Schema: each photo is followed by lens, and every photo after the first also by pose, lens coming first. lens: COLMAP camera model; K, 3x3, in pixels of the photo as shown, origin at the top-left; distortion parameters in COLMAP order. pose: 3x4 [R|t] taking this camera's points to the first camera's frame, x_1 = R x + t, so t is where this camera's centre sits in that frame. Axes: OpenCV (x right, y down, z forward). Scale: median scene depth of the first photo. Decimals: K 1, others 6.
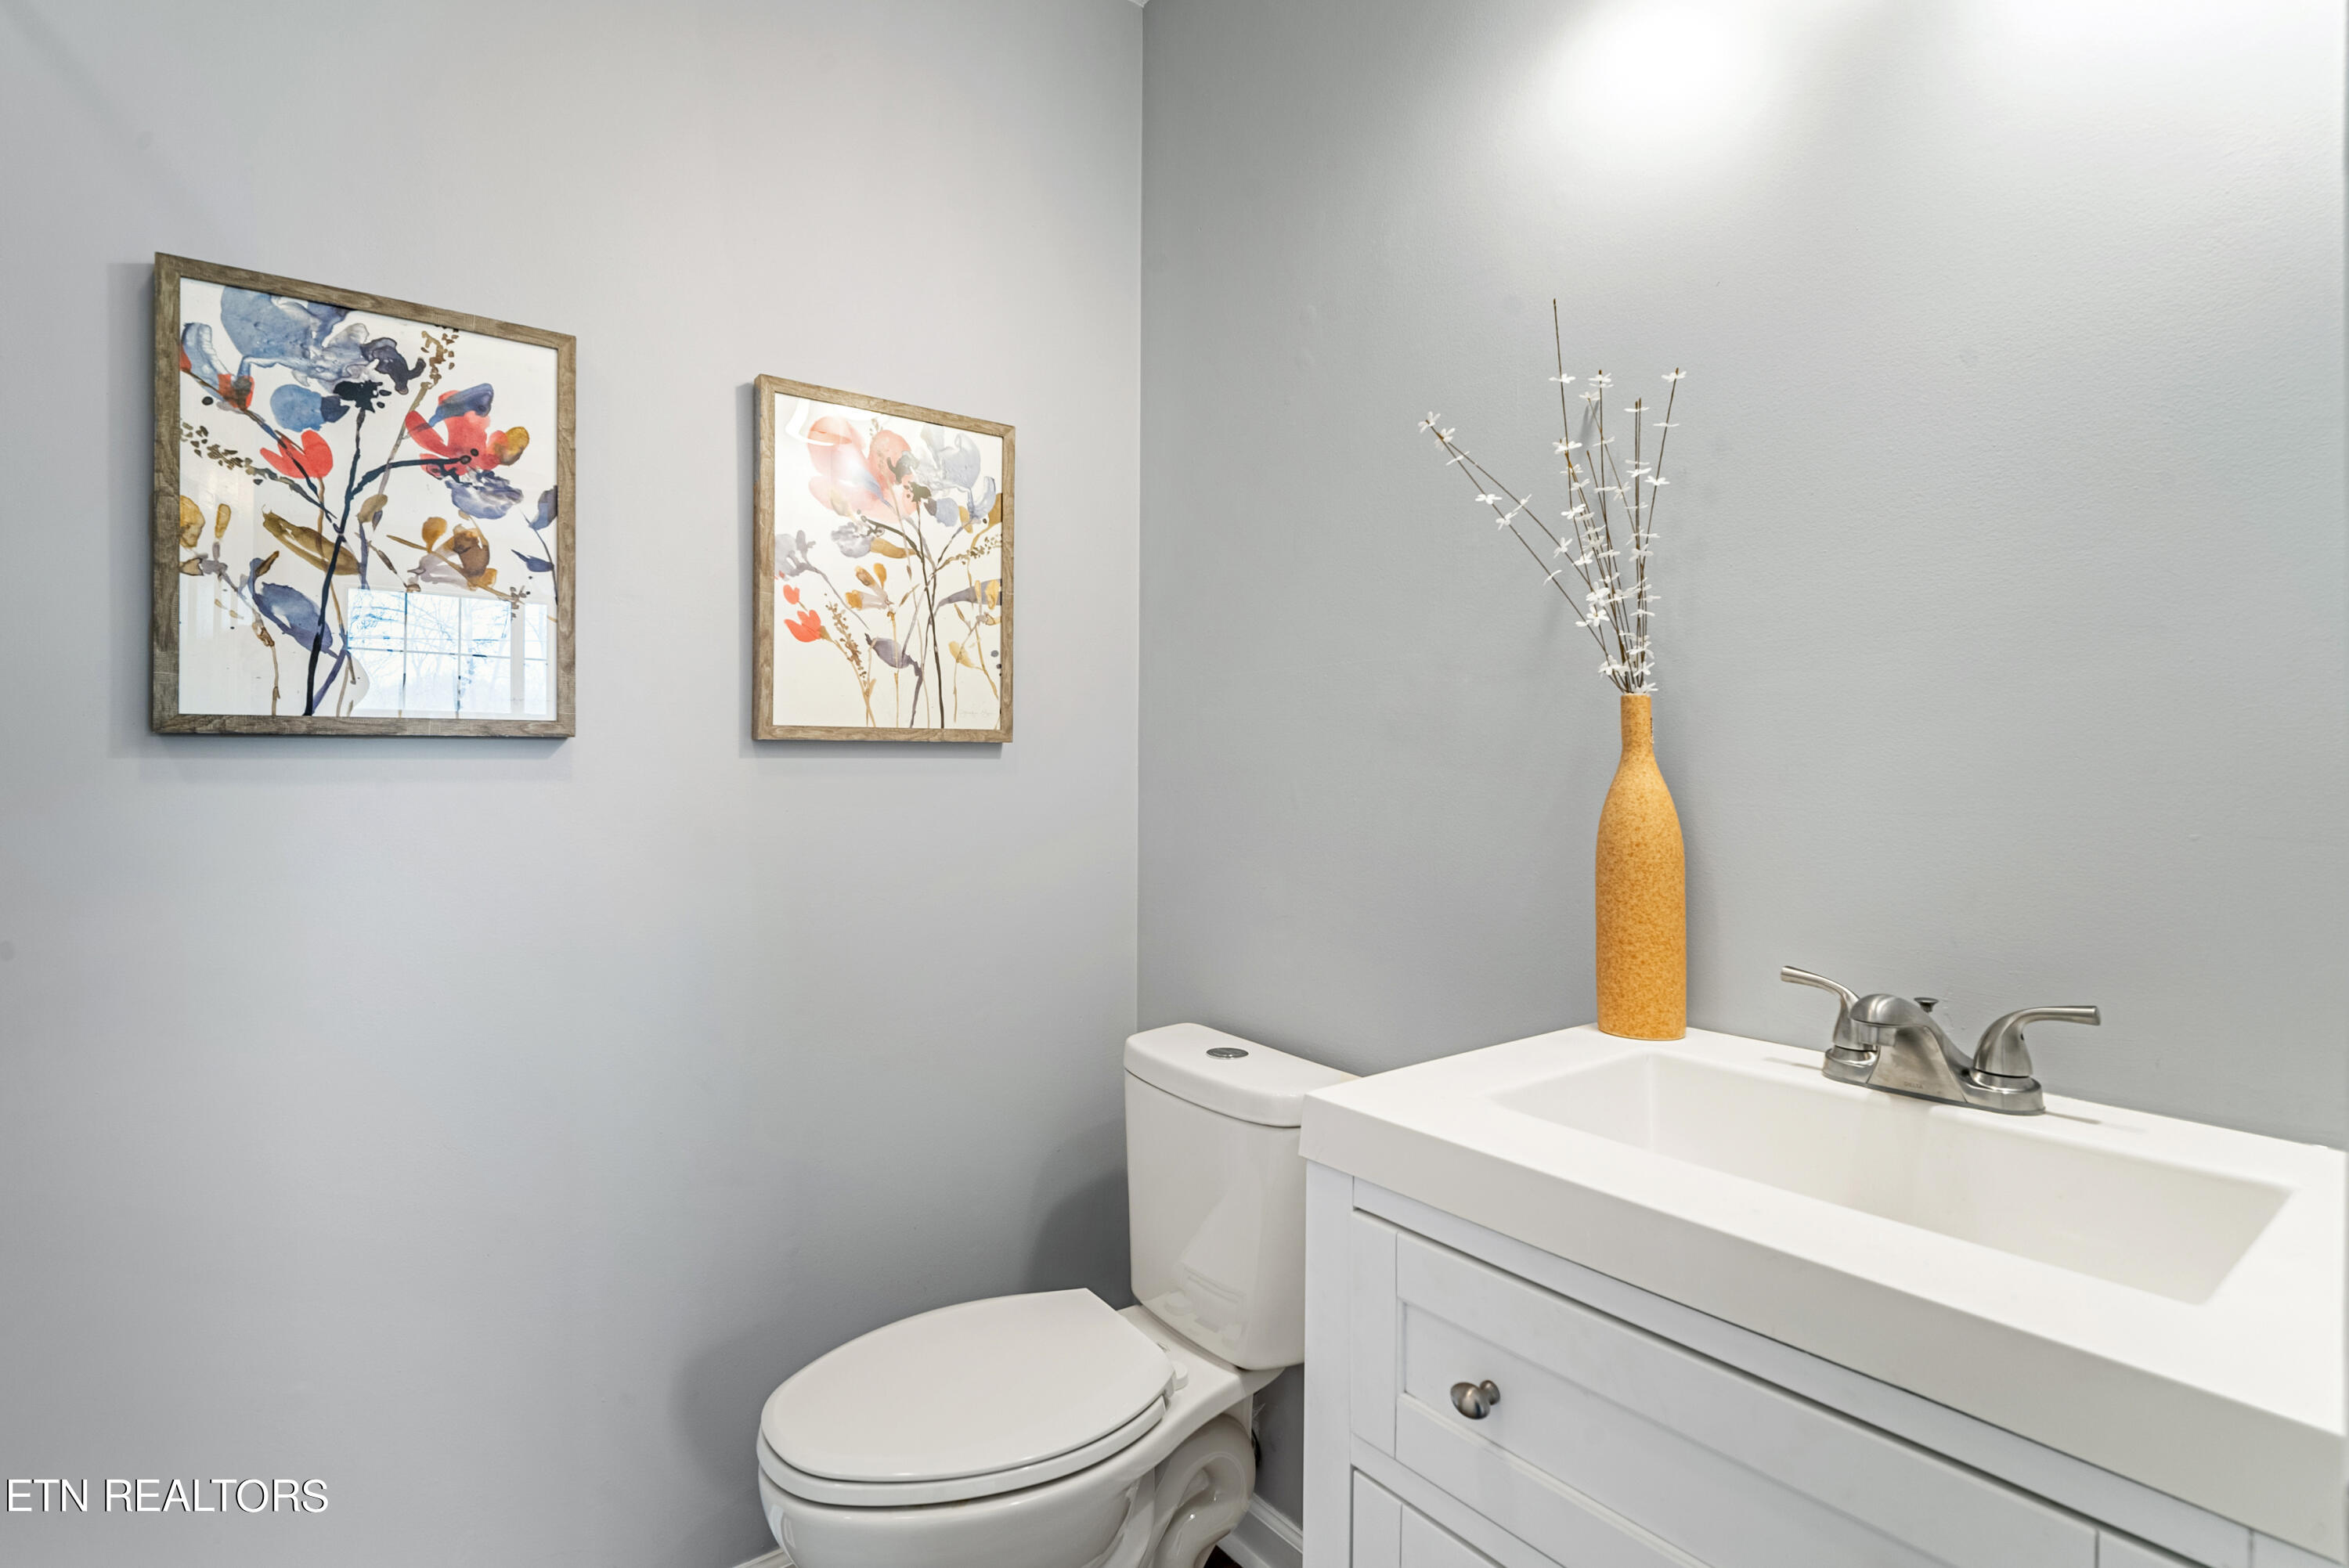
lens RADIAL K [[1096.2, 0, 1167.2], [0, 1096.2, 781.8], [0, 0, 1]] dist [0.001392, -0.004202]
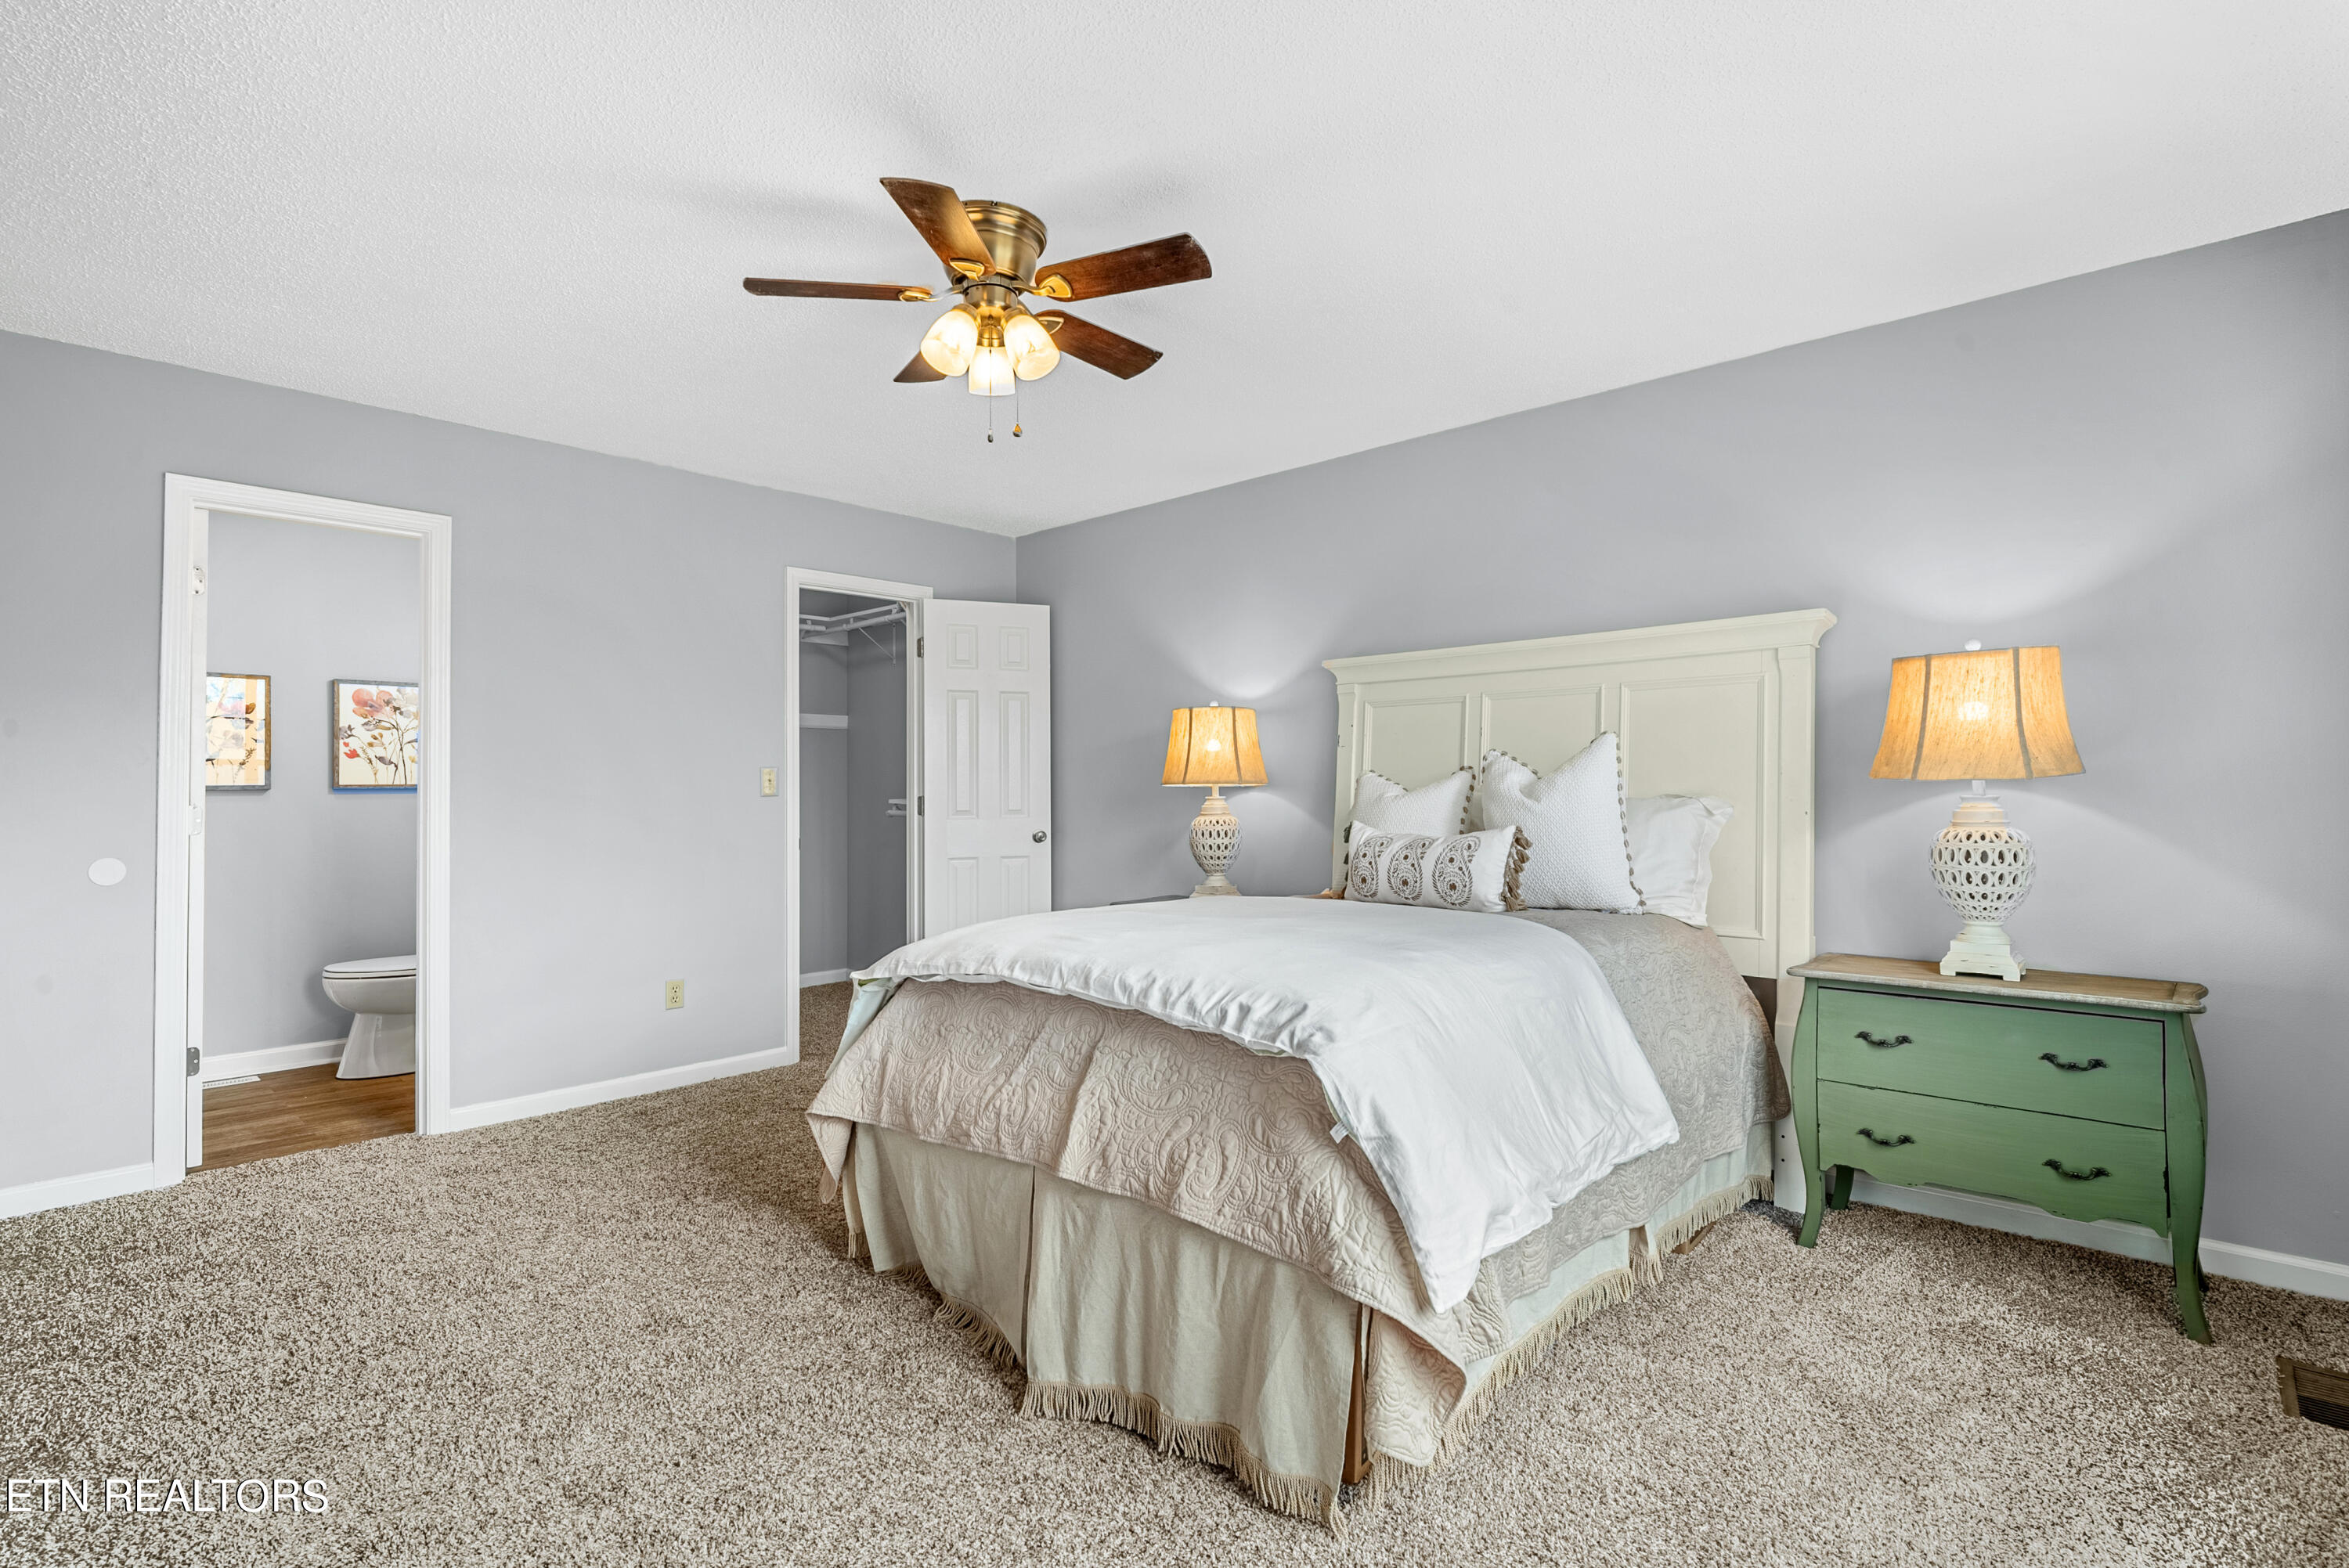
lens RADIAL K [[1096.2, 0, 1166.7], [0, 1096.2, 793.1], [0, 0, 1]] dist [0.001392, -0.004202]
pose [[0.981581, -0.001125, 0.191045, 1.413255], [0.001259, 0.999999, -0.000582, -0.020536], [-0.191044, 0.000811, 0.981581, -2.634046]]
